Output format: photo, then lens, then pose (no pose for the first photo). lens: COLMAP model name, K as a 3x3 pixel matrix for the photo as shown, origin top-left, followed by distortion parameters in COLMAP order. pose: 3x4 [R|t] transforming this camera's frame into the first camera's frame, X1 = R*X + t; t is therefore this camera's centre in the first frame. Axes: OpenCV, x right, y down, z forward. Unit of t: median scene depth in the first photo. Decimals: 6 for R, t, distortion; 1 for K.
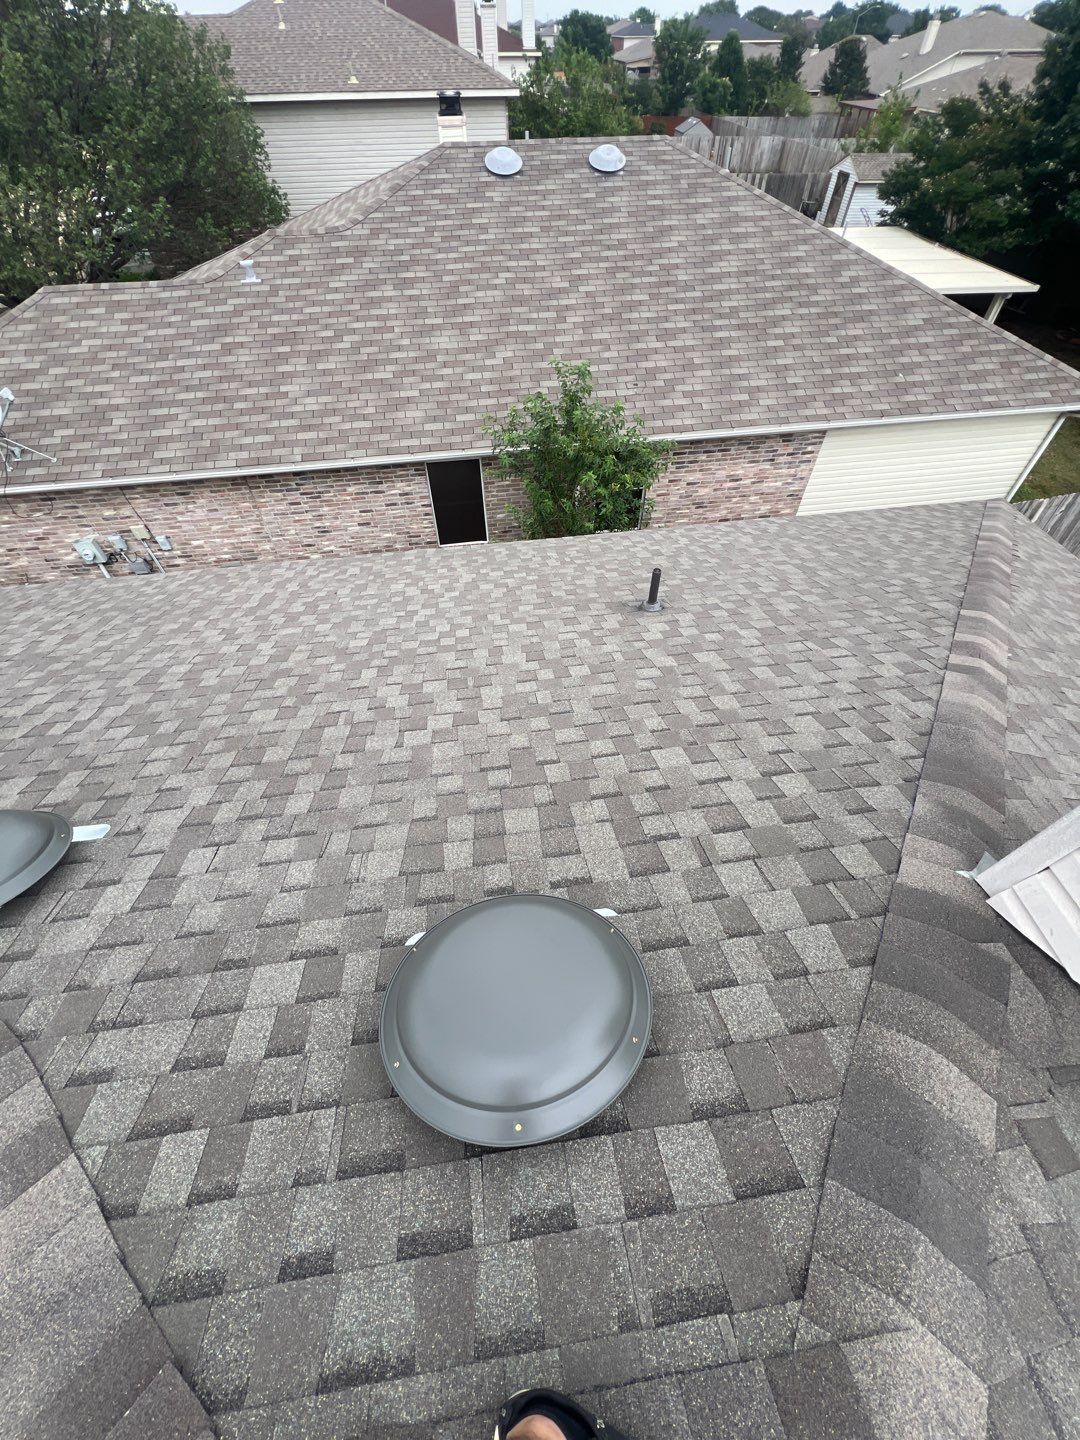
lens RADIAL K [[578.4, 0, 542.8], [0, 578.4, 719.6], [0, 0, 1]] dist [0.003483, 0.000167]
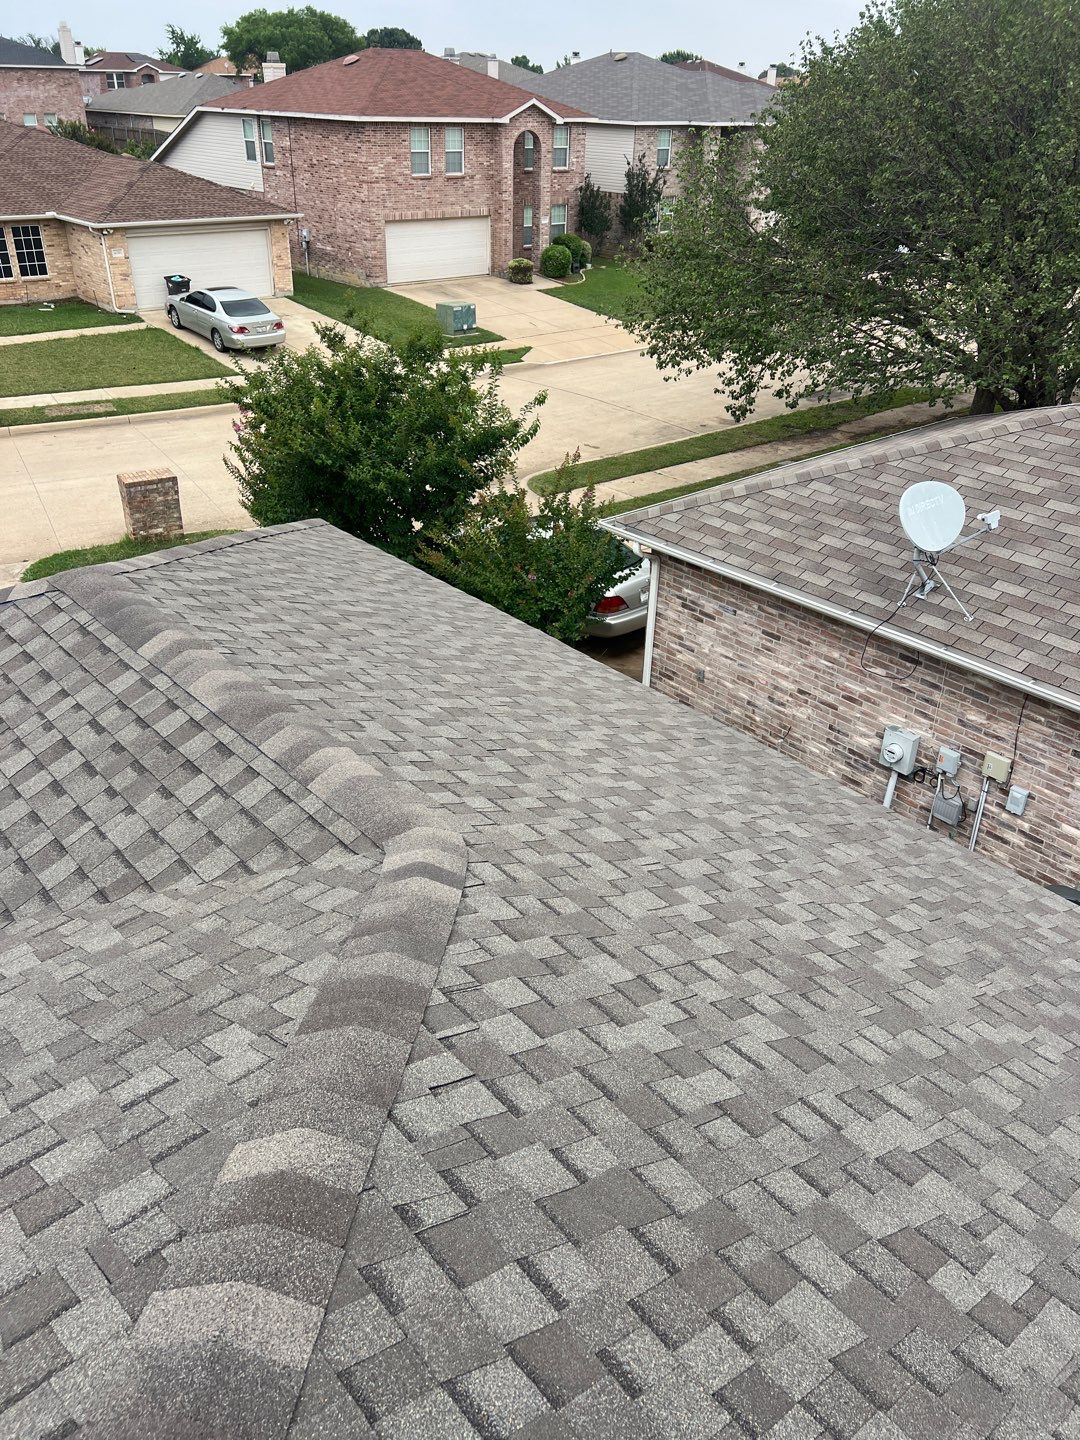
lens RADIAL K [[1102.3, 0, 538.7], [0, 1102.3, 720.0], [0, 0, 1]] dist [0.038594, -0.018245]
pose [[0.542954, 0.434945, -0.718348, -0.884557], [-0.666602, 0.743478, -0.053682, -0.061576], [0.510727, 0.507999, 0.693610, 0.161901]]
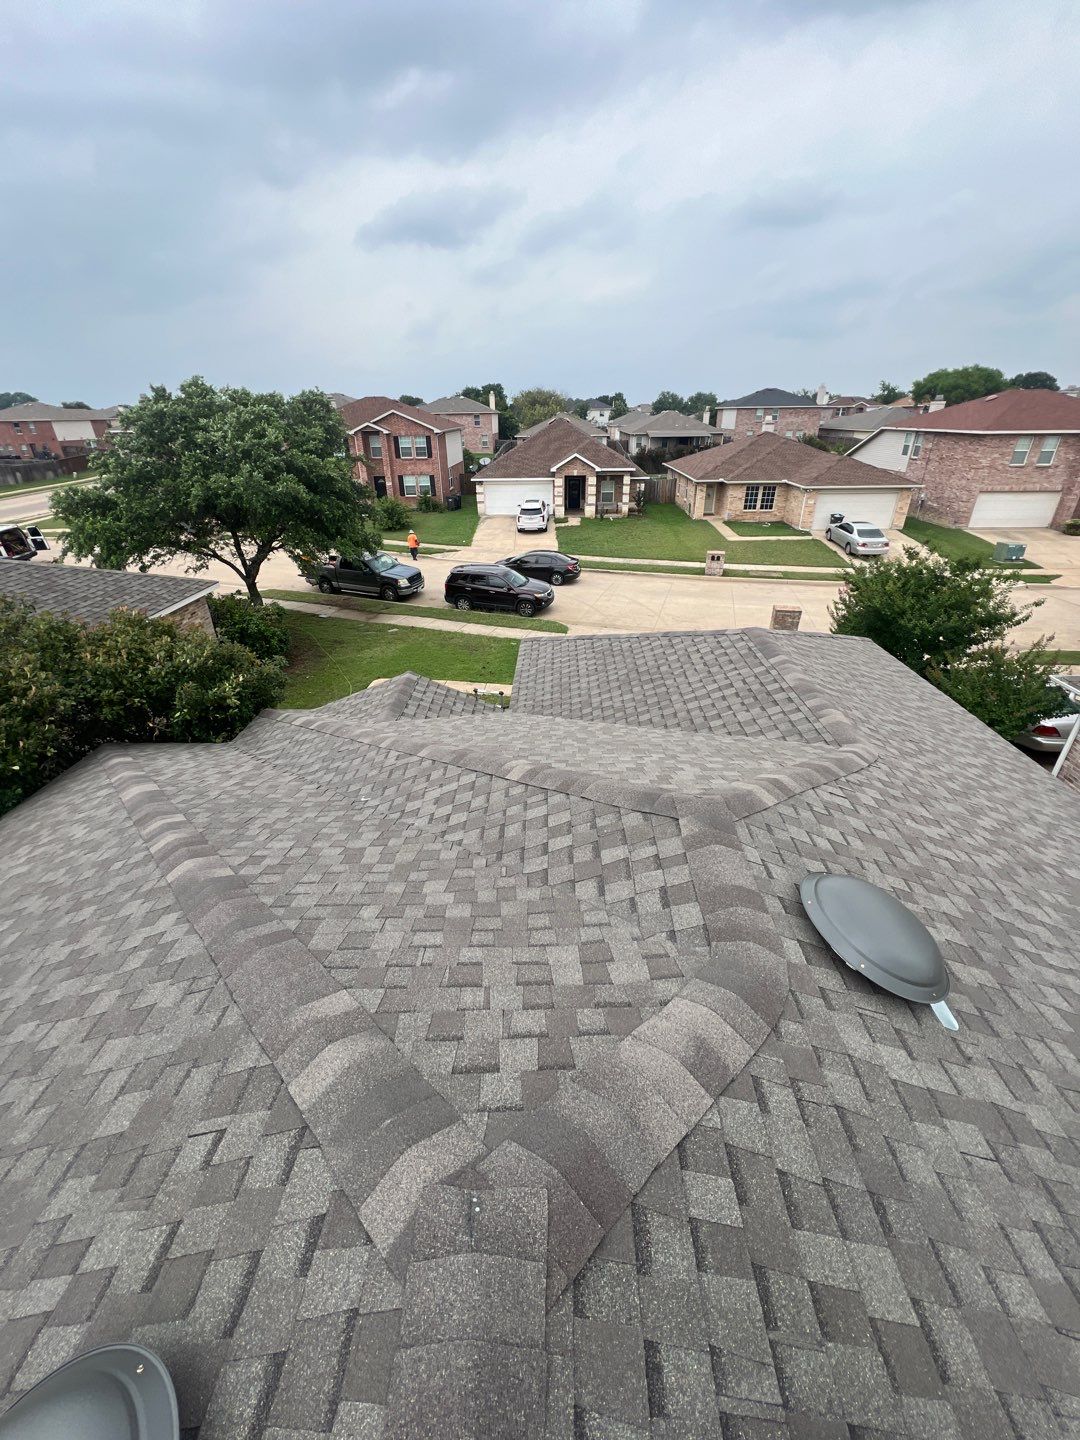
lens RADIAL K [[578.4, 0, 542.4], [0, 578.4, 718.6], [0, 0, 1]] dist [0.003483, 0.000167]
pose [[-0.169280, 0.473657, -0.864288, -0.018003], [-0.755069, 0.501276, 0.422603, 0.035890], [0.633415, 0.724135, 0.272788, -0.117116]]
